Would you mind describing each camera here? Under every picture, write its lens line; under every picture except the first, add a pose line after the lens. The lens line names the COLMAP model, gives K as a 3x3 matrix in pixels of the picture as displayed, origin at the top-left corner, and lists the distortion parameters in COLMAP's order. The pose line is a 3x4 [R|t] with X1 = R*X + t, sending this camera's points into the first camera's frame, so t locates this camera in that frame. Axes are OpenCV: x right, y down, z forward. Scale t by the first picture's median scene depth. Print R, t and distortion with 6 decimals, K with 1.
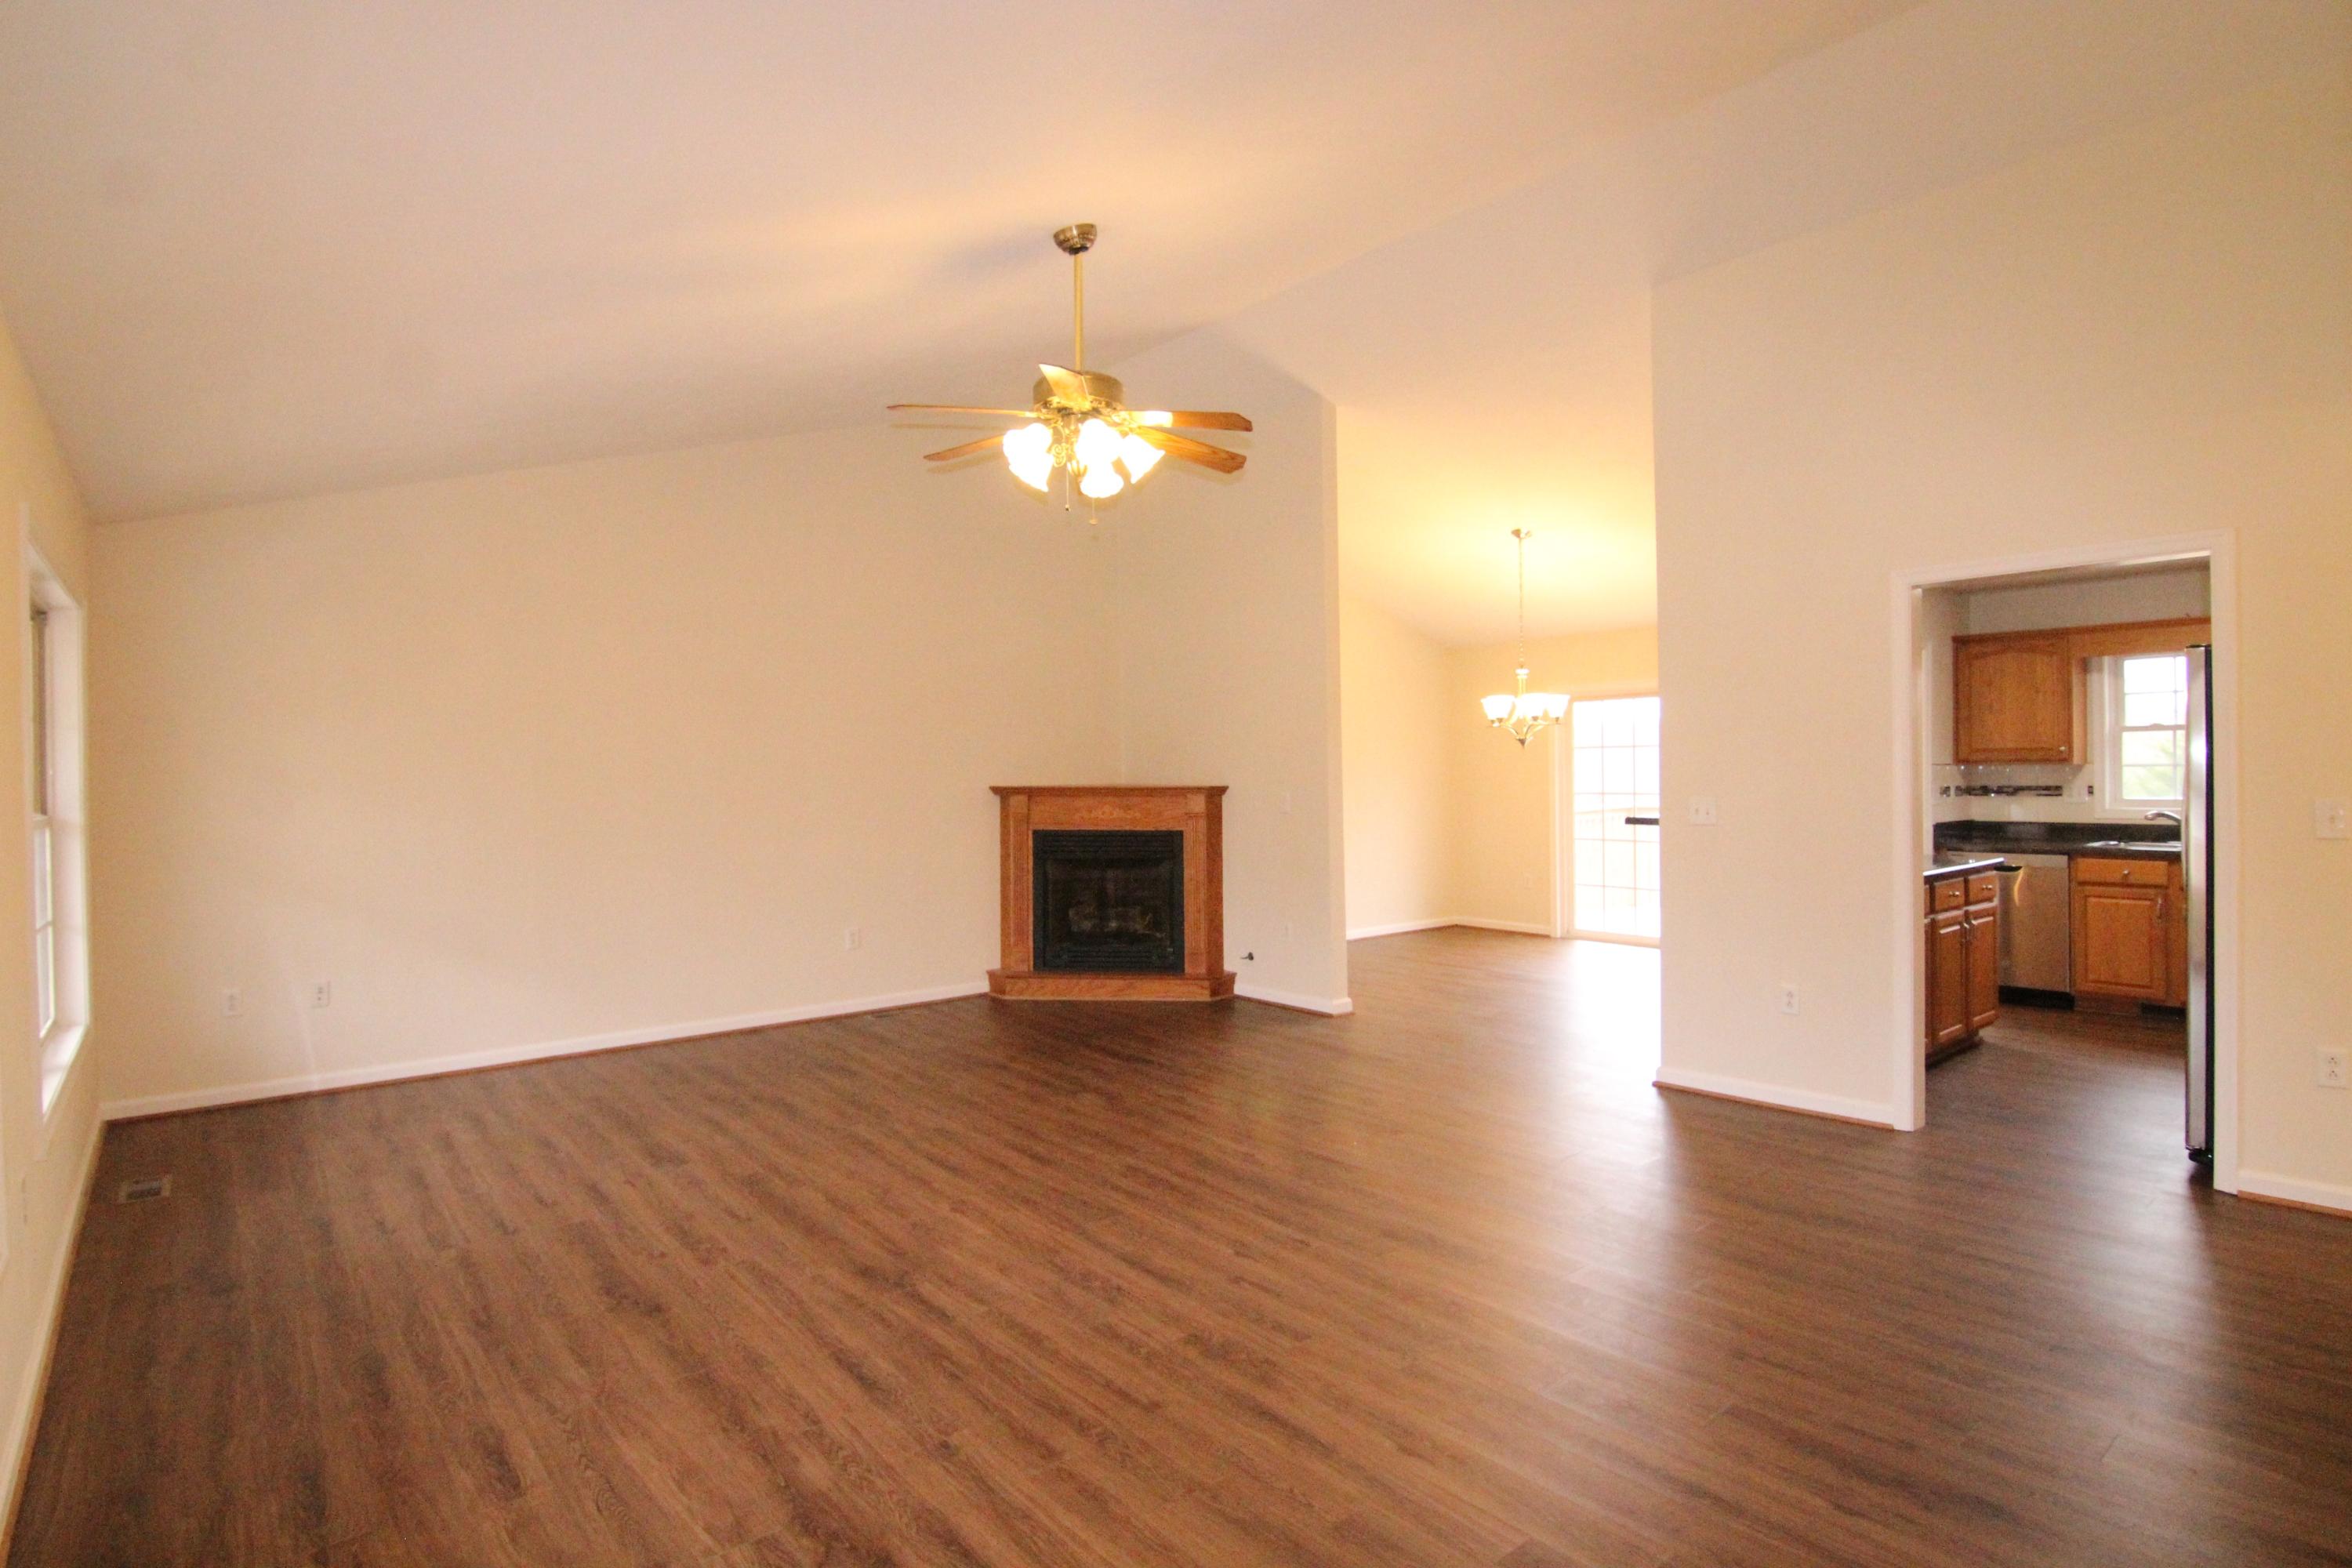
lens RADIAL K [[1187.1, 0, 1182.0], [0, 1187.1, 772.8], [0, 0, 1]] dist [-0.000199, -0.008977]
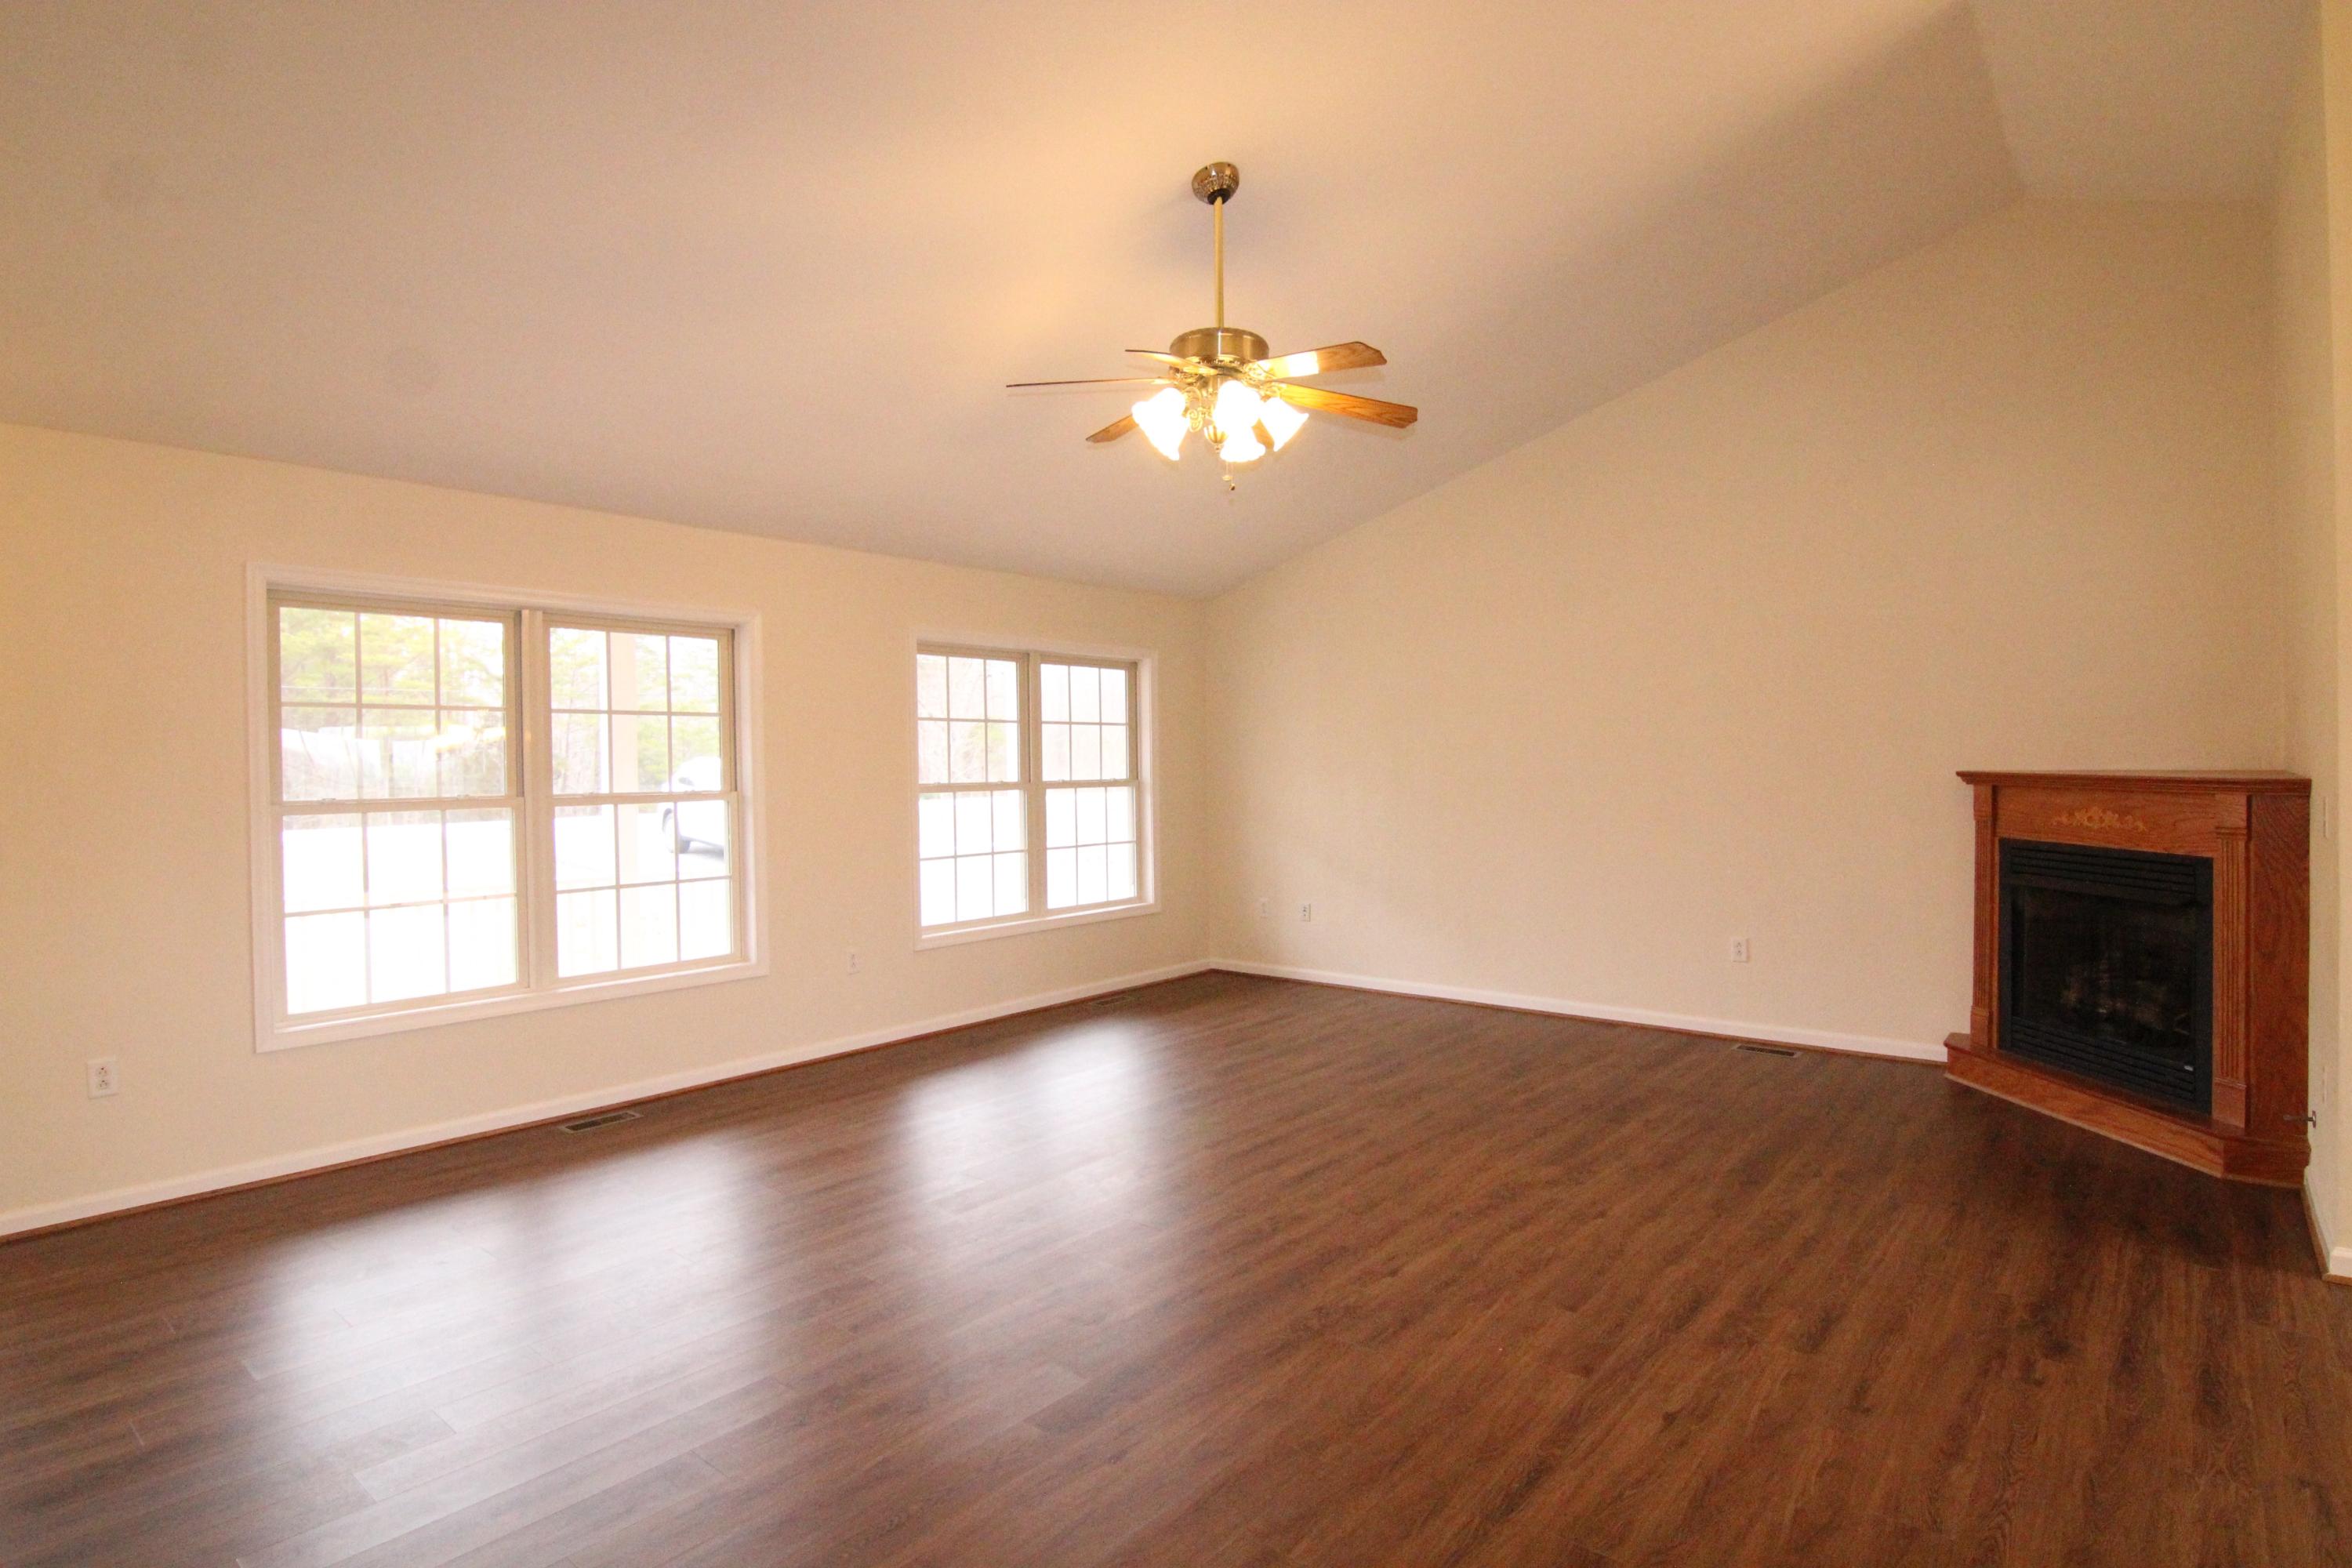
lens RADIAL K [[1187.1, 0, 1191.6], [0, 1187.1, 786.8], [0, 0, 1]] dist [-0.000199, -0.008977]
pose [[0.180861, 0.029539, -0.983065, 0.855366], [0.008562, 0.999464, 0.031607, -0.010696], [0.983471, -0.014133, 0.180511, 0.838049]]
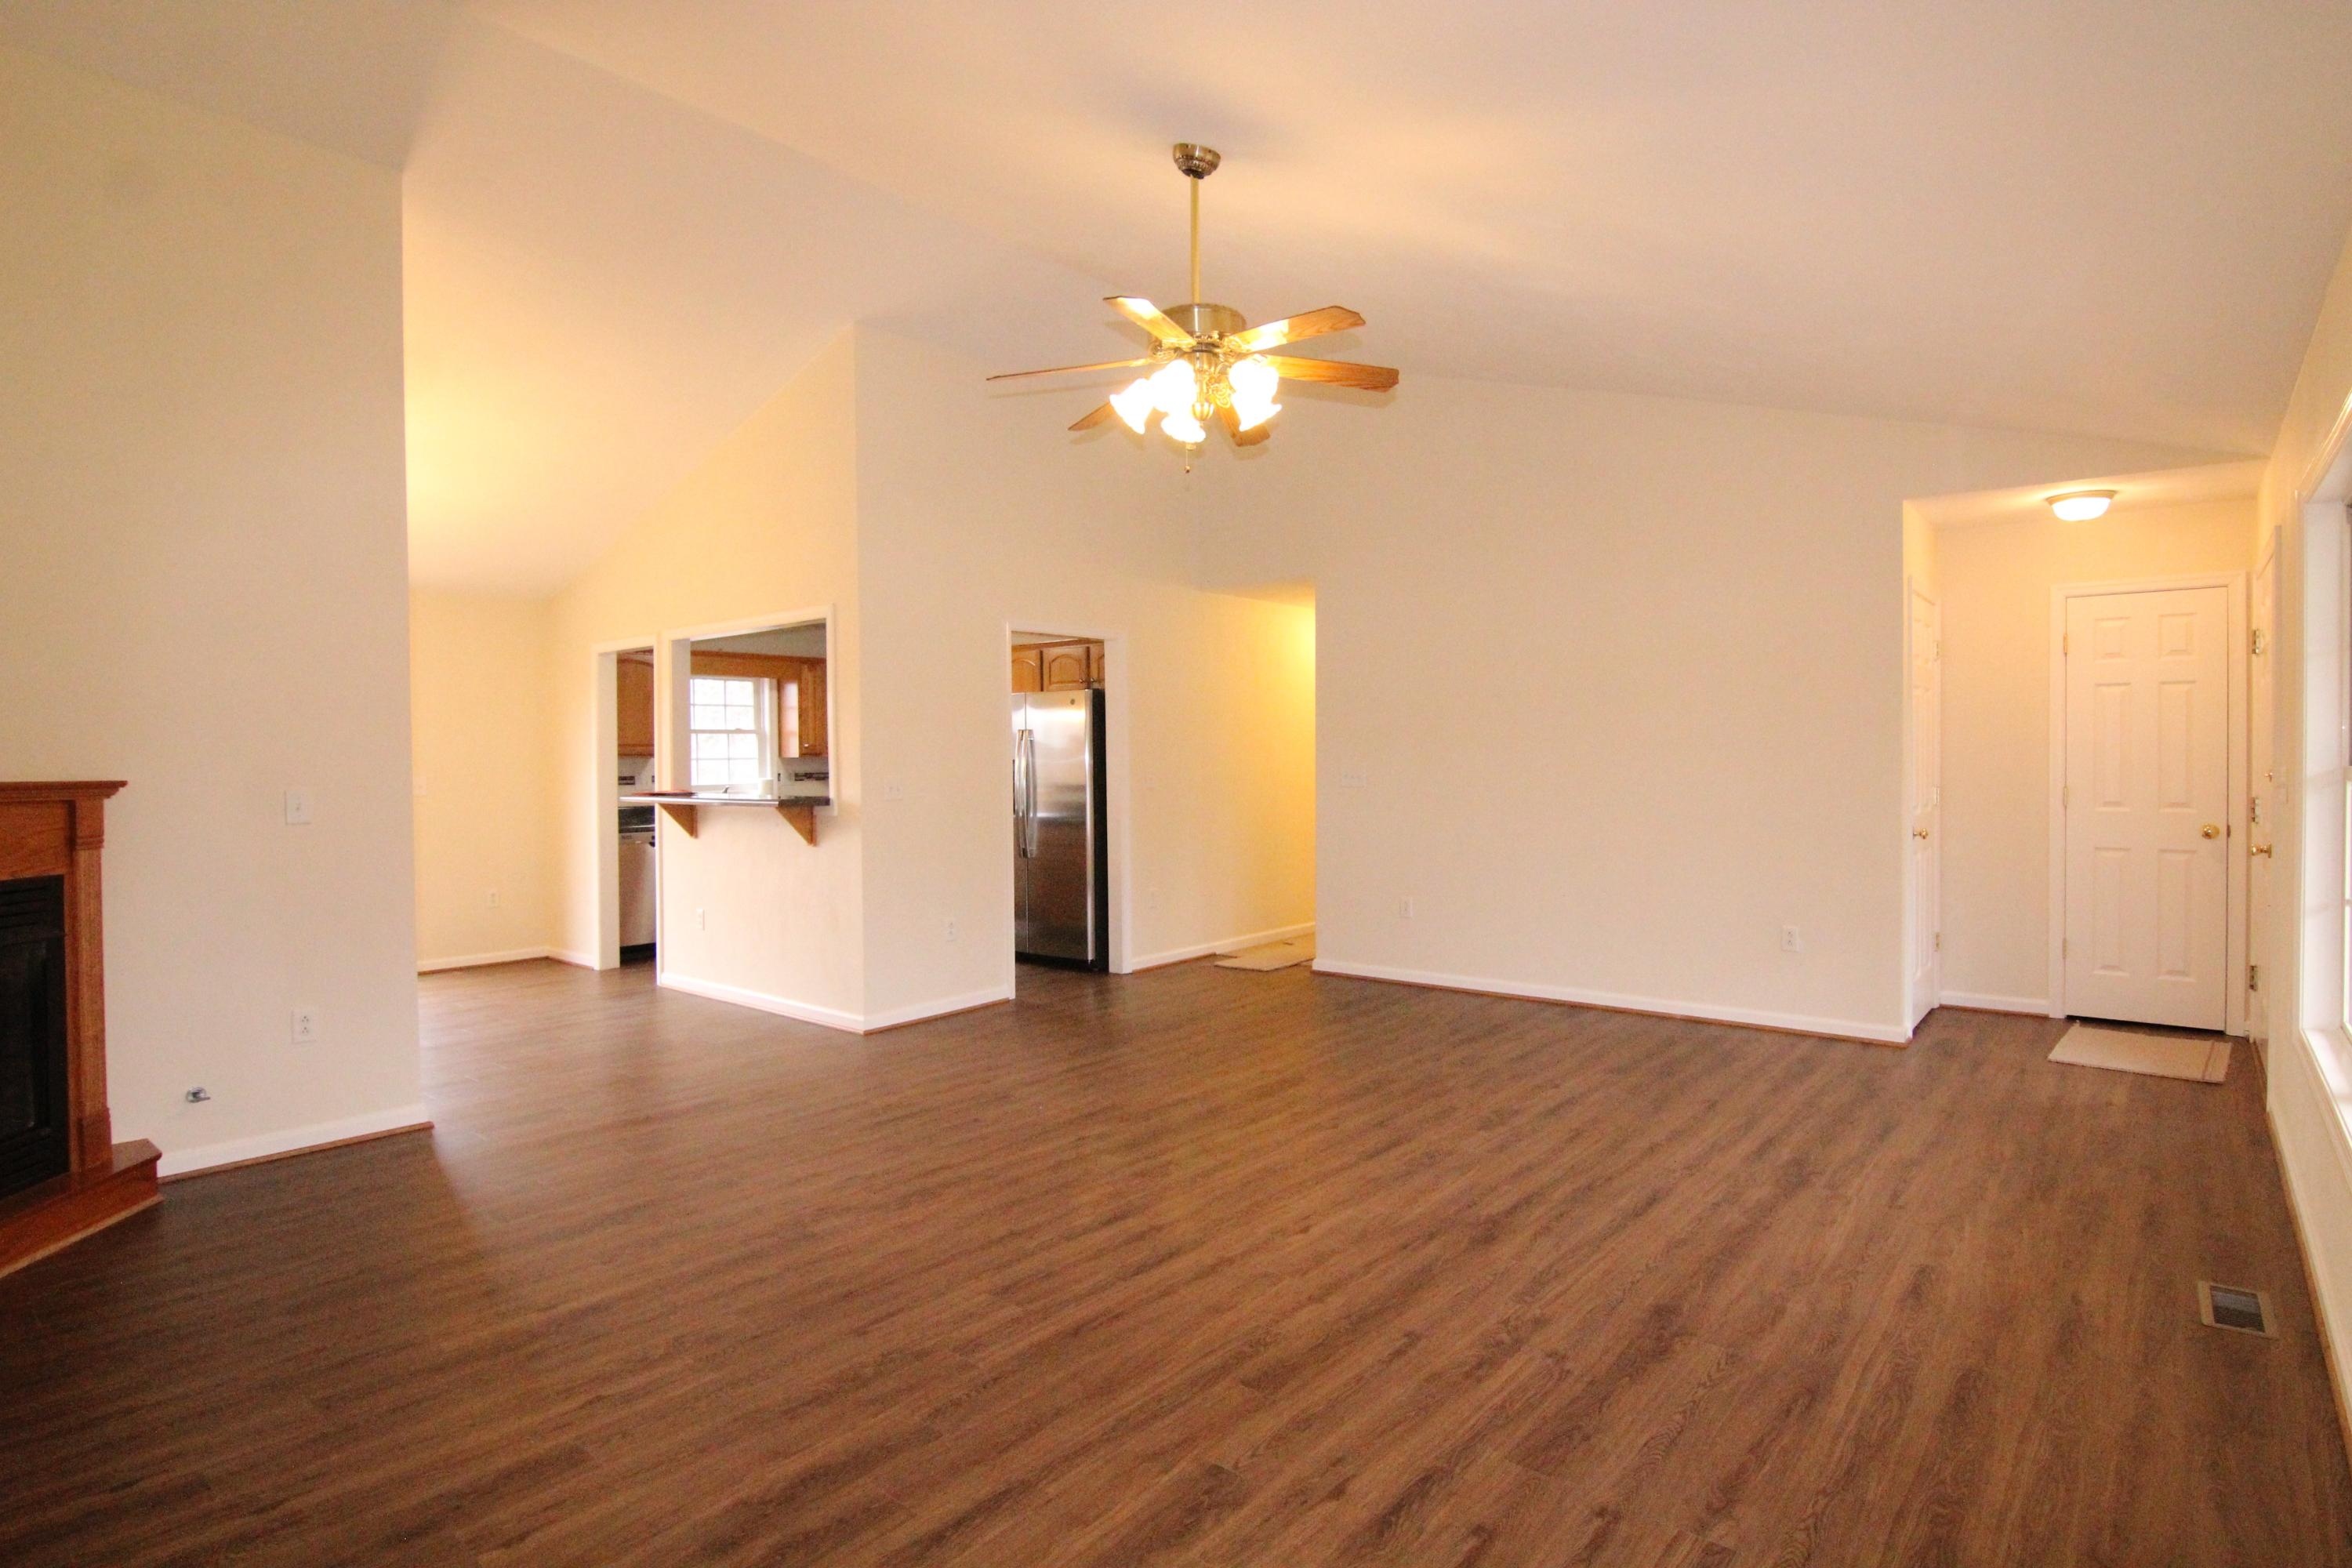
lens RADIAL K [[1187.1, 0, 1179.8], [0, 1187.1, 774.3], [0, 0, 1]] dist [-0.000199, -0.008977]
pose [[-0.174444, 0.000365, 0.984667, -1.029181], [0.013133, 0.999912, 0.001956, 0.025619], [-0.984579, 0.013272, -0.174434, 1.222713]]
